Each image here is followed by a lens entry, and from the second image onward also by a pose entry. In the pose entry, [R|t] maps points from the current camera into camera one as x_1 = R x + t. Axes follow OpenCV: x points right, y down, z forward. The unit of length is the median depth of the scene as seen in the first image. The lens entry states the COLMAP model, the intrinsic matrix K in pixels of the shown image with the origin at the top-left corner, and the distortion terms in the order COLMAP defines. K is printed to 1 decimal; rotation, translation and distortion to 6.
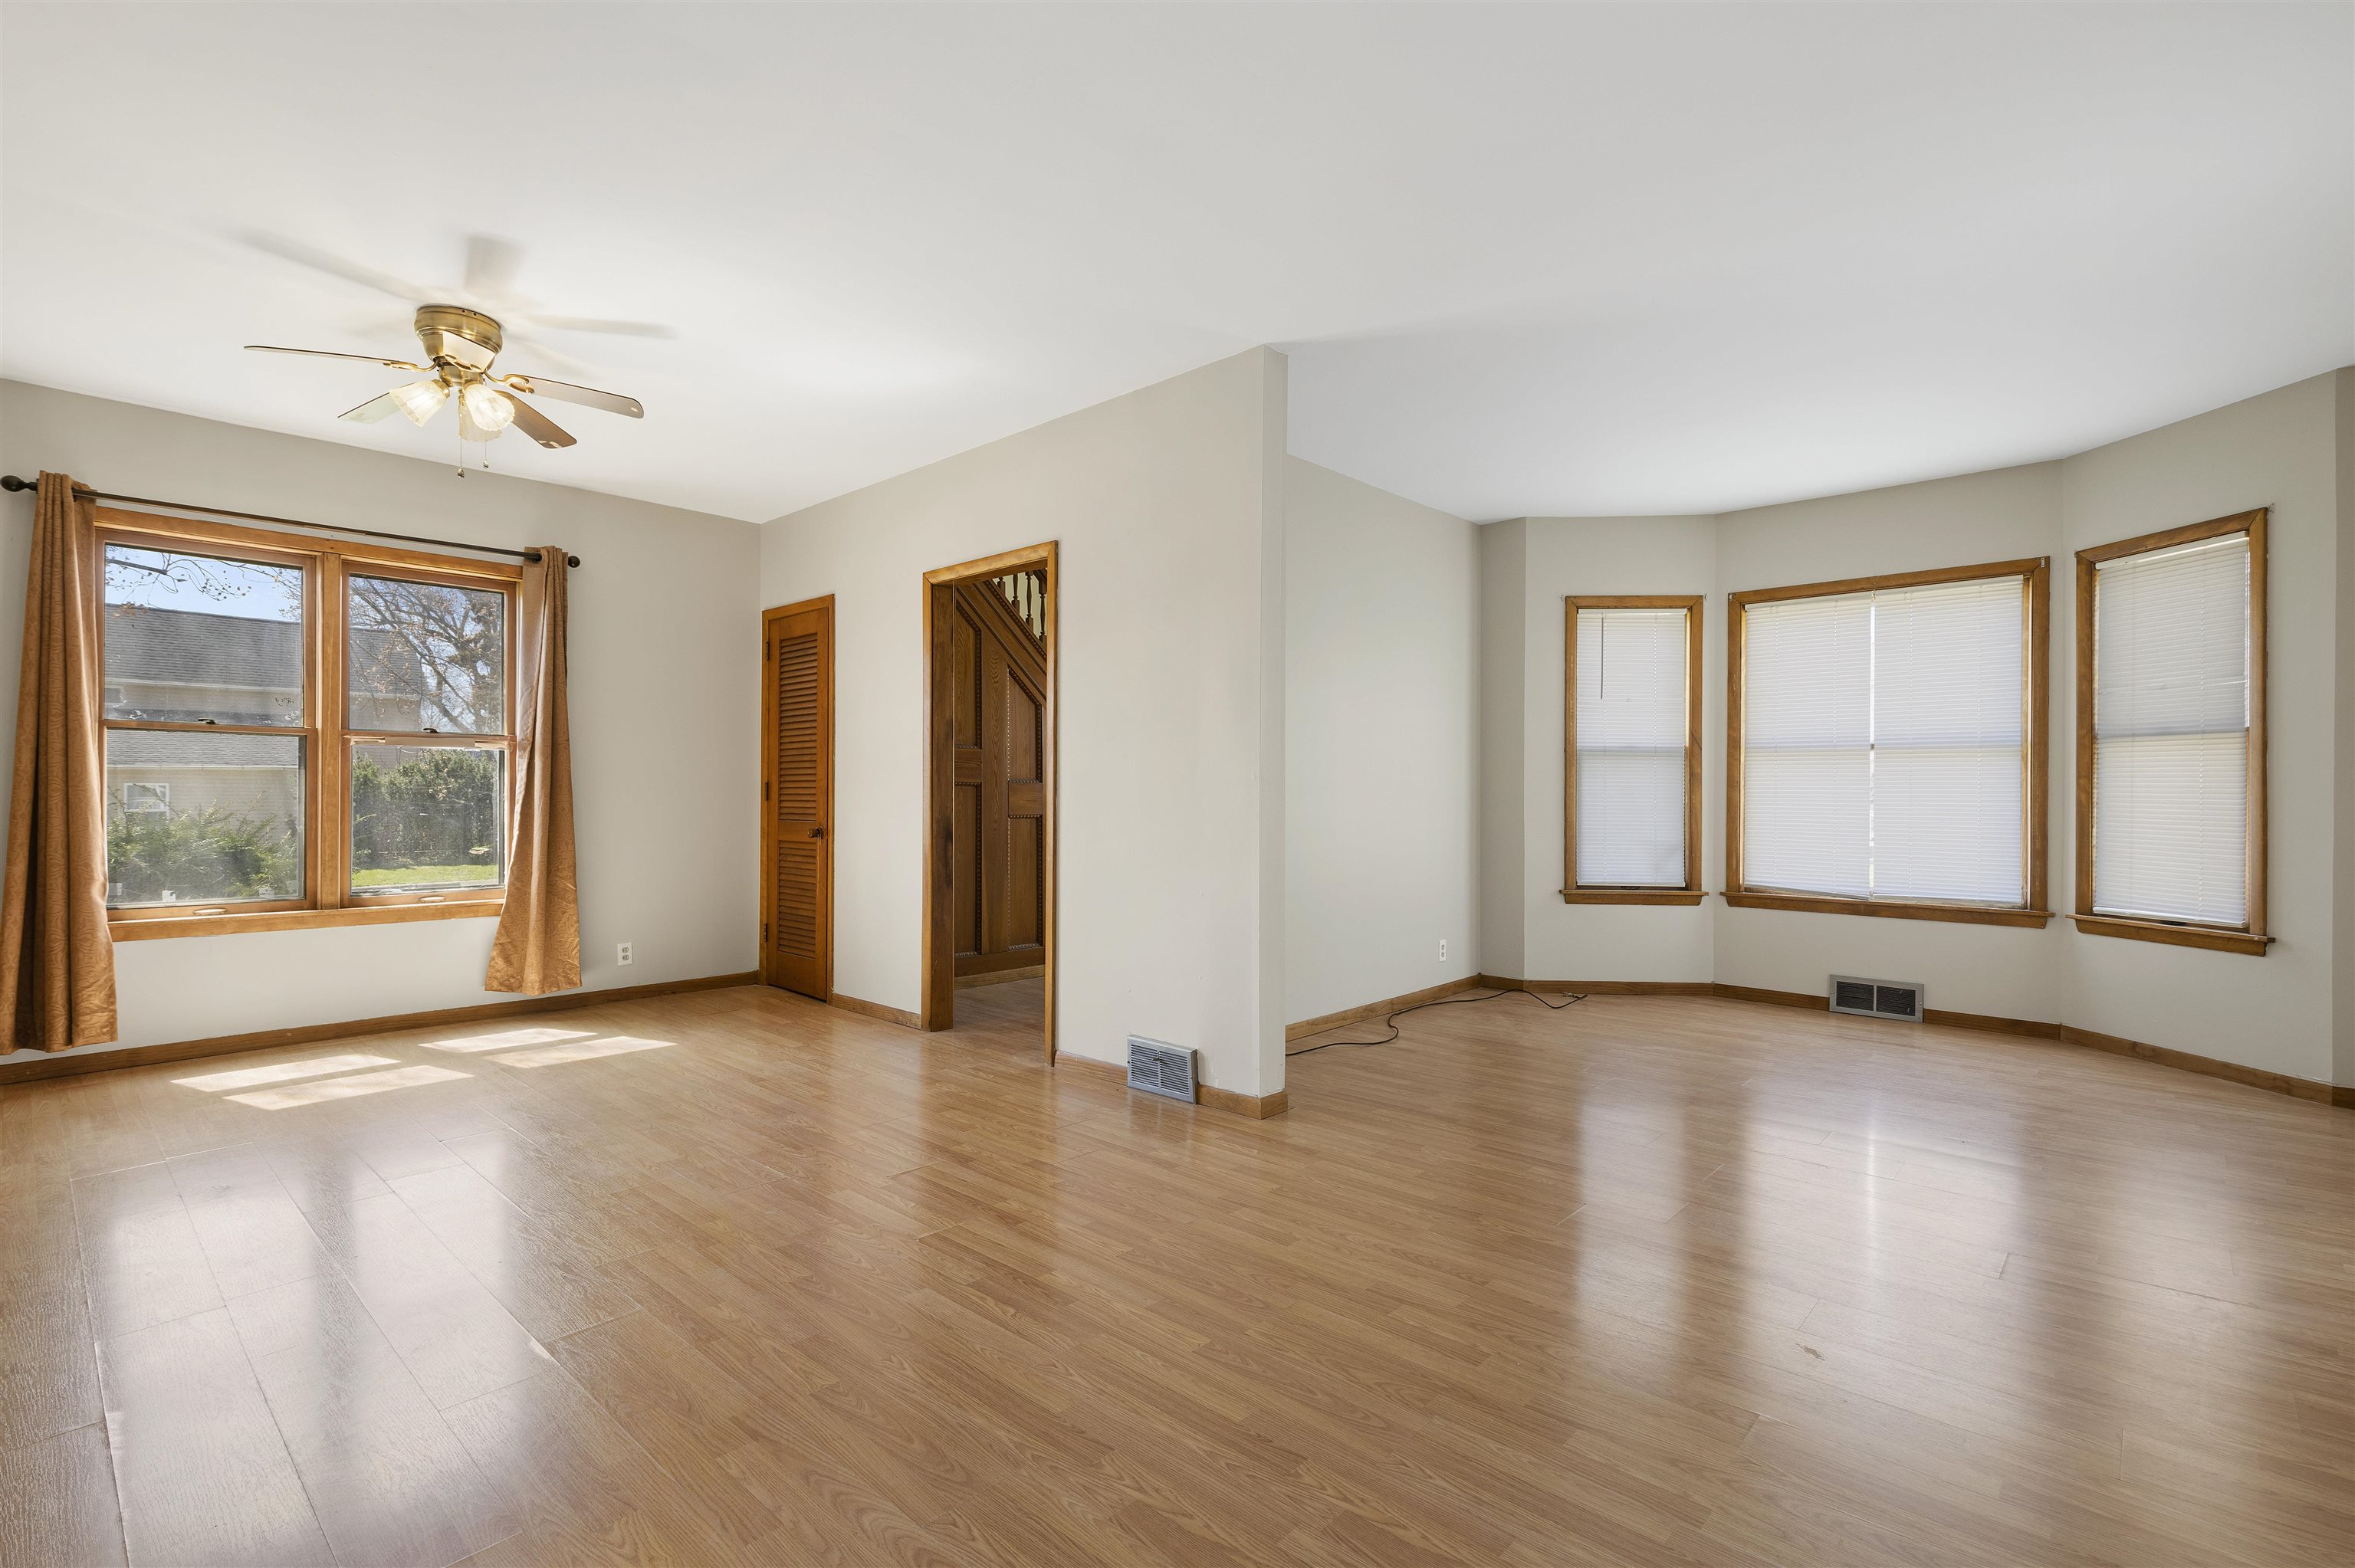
lens RADIAL K [[1067.1, 0, 1166.5], [0, 1067.1, 791.8], [0, 0, 1]] dist [0.001834, 0.000484]
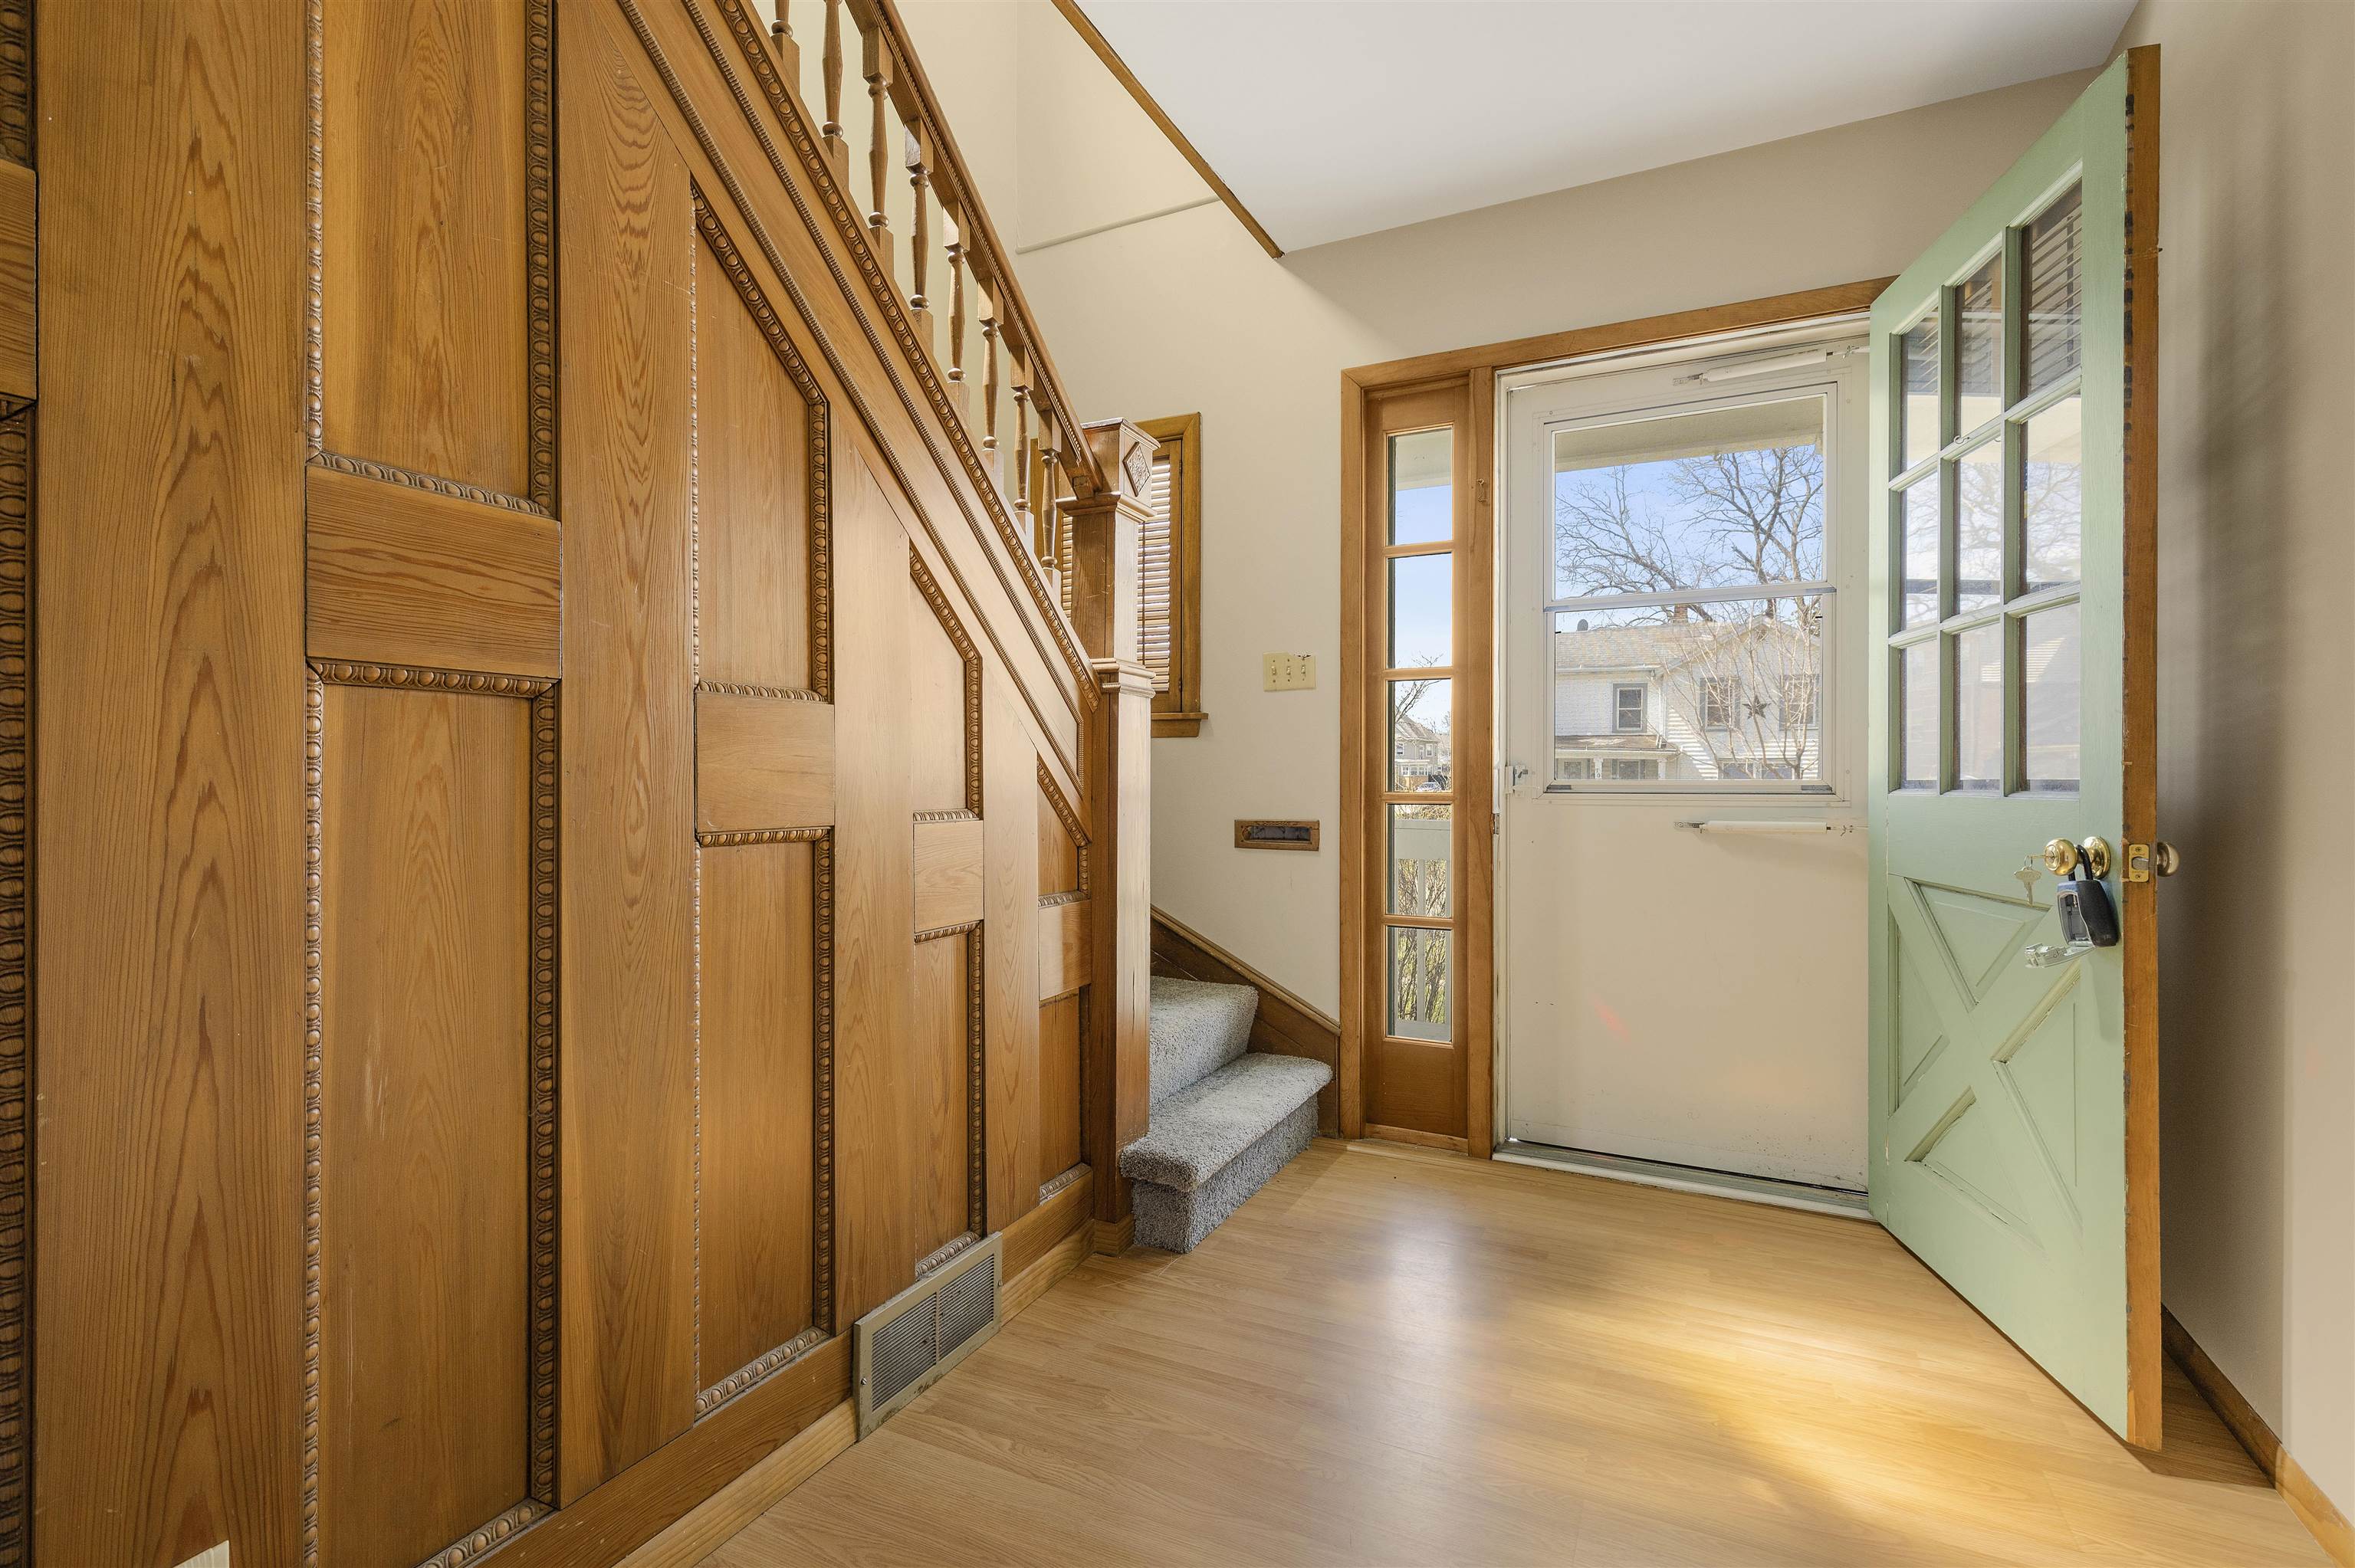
lens RADIAL K [[1067.1, 0, 1172.3], [0, 1067.1, 778.3], [0, 0, 1]] dist [0.001834, 0.000484]
pose [[0.956845, -0.000125, 0.290598, -0.115676], [-0.001439, 0.999986, 0.005169, 0.008470], [-0.290595, -0.005364, 0.956831, 0.743231]]
